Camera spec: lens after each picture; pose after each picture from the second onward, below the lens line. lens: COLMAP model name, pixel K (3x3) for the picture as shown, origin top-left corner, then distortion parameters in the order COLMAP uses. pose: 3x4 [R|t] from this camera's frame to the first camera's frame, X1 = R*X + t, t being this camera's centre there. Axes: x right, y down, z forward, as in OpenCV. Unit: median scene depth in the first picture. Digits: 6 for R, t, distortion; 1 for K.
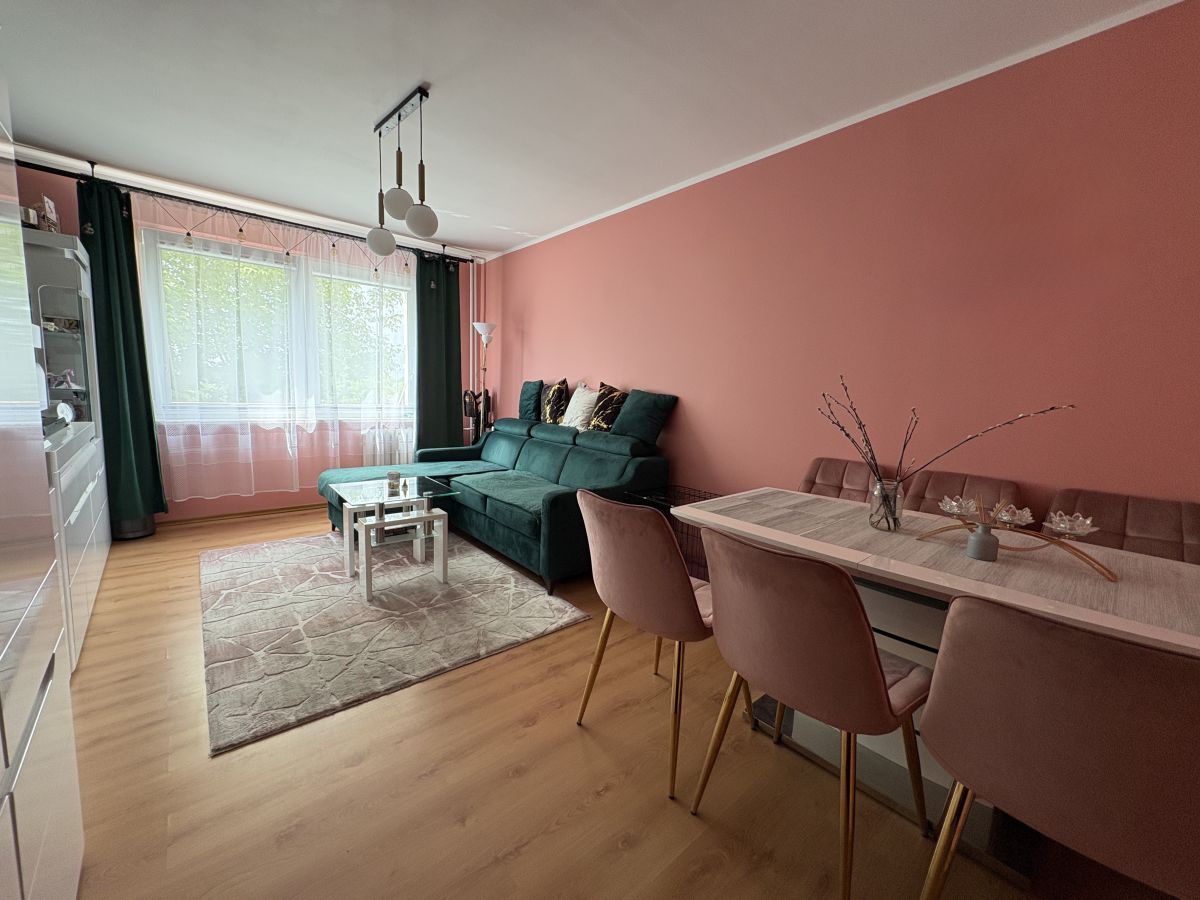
lens RADIAL K [[480.3, 0, 596.8], [0, 480.3, 449.1], [0, 0, 1]] dist [0.000265, -0.000300]
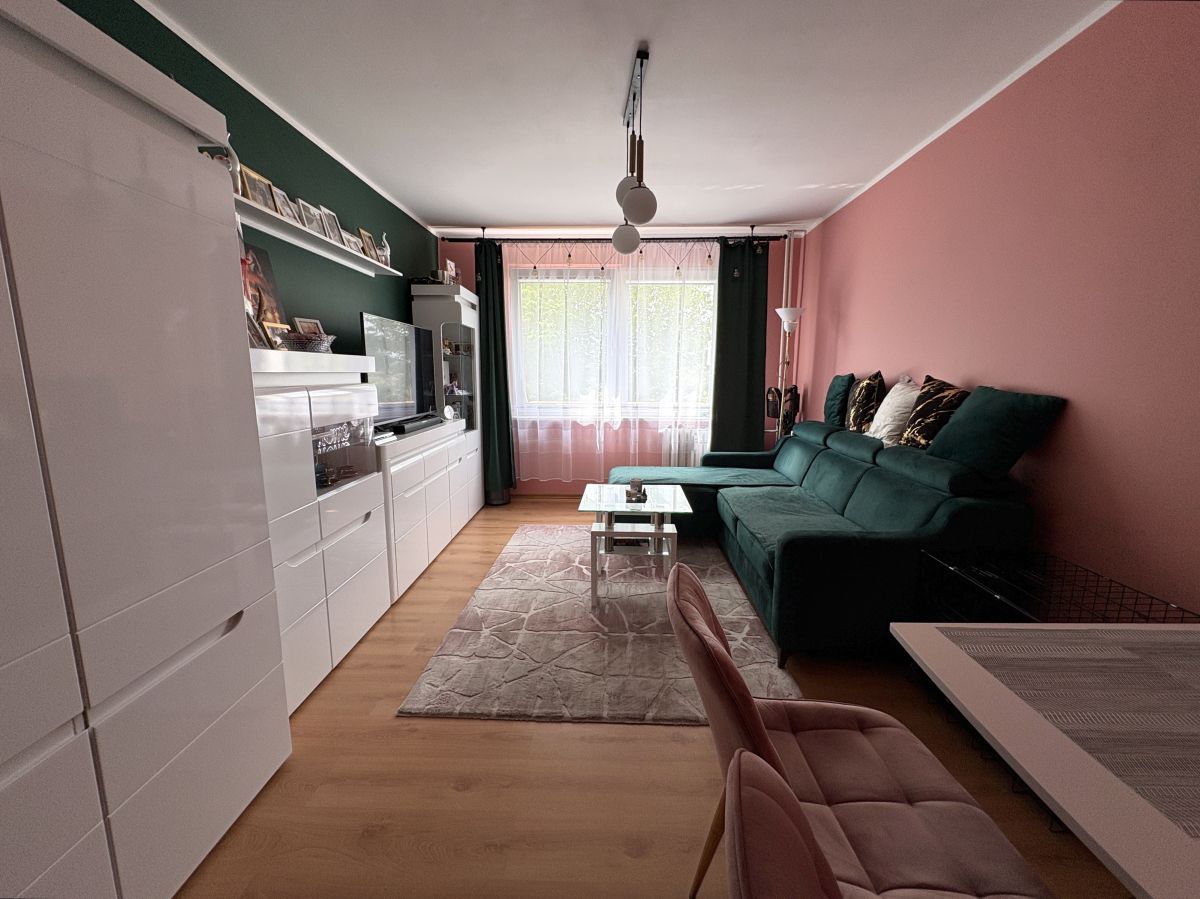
lens RADIAL K [[480.3, 0, 602.7], [0, 480.3, 446.7], [0, 0, 1]] dist [0.000265, -0.000300]
pose [[0.736358, 0.065913, -0.673374, 0.143329], [-0.056620, 0.997756, 0.035749, -0.039862], [0.674219, 0.011803, 0.738437, 0.207483]]
